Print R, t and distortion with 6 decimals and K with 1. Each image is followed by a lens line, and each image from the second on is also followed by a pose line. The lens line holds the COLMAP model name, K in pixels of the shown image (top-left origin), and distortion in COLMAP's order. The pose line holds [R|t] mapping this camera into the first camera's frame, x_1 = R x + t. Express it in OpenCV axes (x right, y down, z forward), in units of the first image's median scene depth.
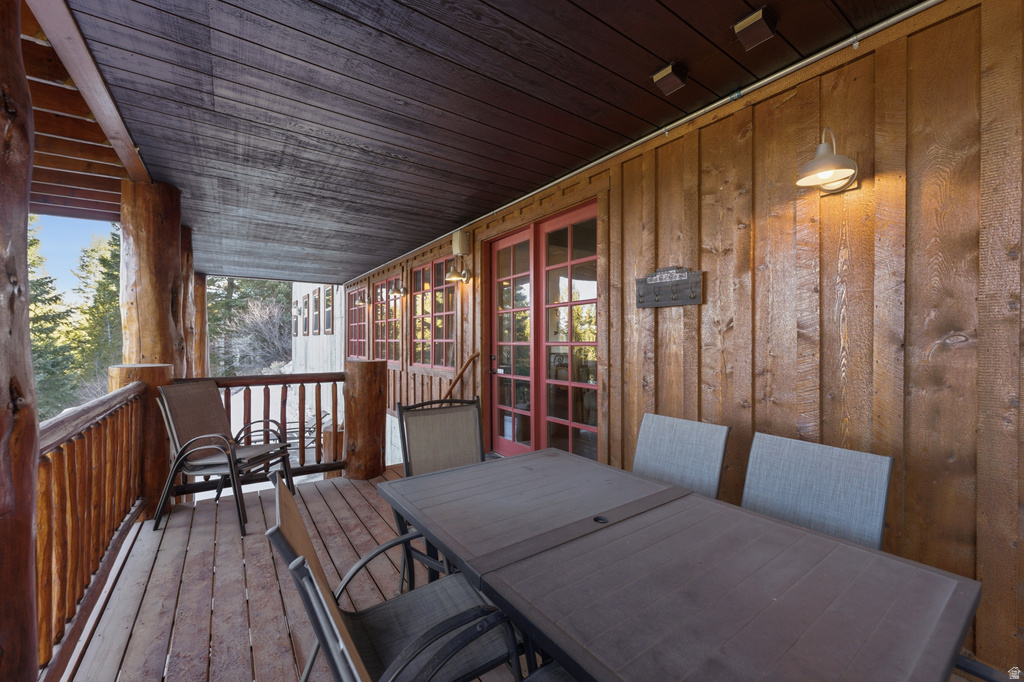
lens RADIAL K [[412.0, 0, 509.3], [0, 412.0, 339.3], [0, 0, 1]] dist [-0.001144, 0.000180]
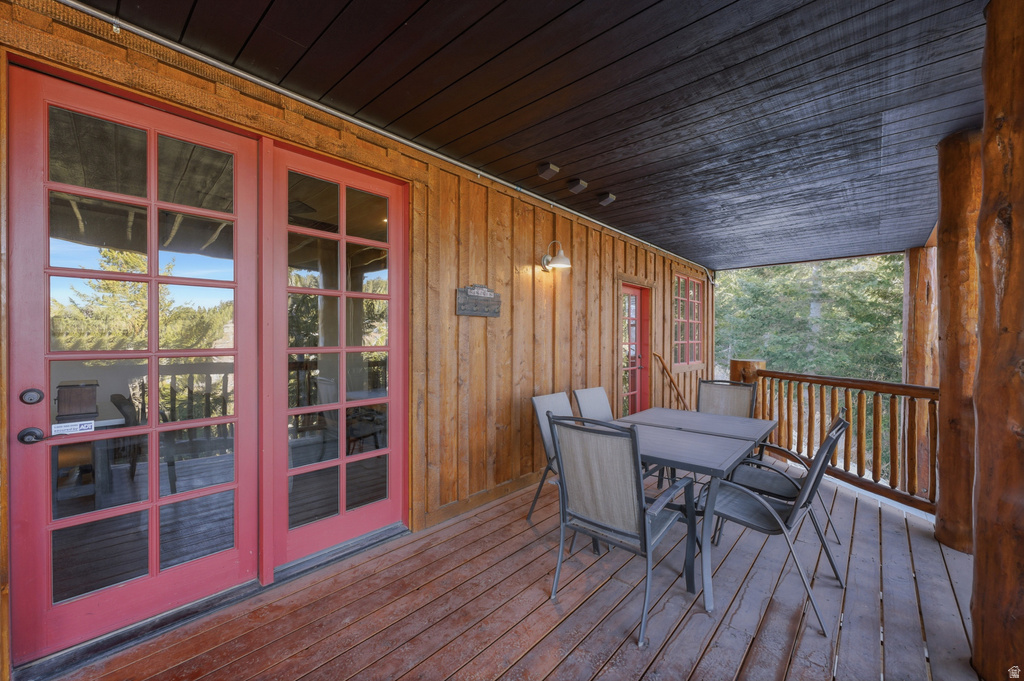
lens RADIAL K [[414.6, 0, 507.3], [0, 414.6, 341.8], [0, 0, 1]] dist [-0.000558, -0.000103]
pose [[-0.225307, 0.006670, 0.974265, -0.669207], [0.004659, 0.999973, -0.005769, 0.004221], [-0.974277, 0.003239, -0.225331, 0.946201]]
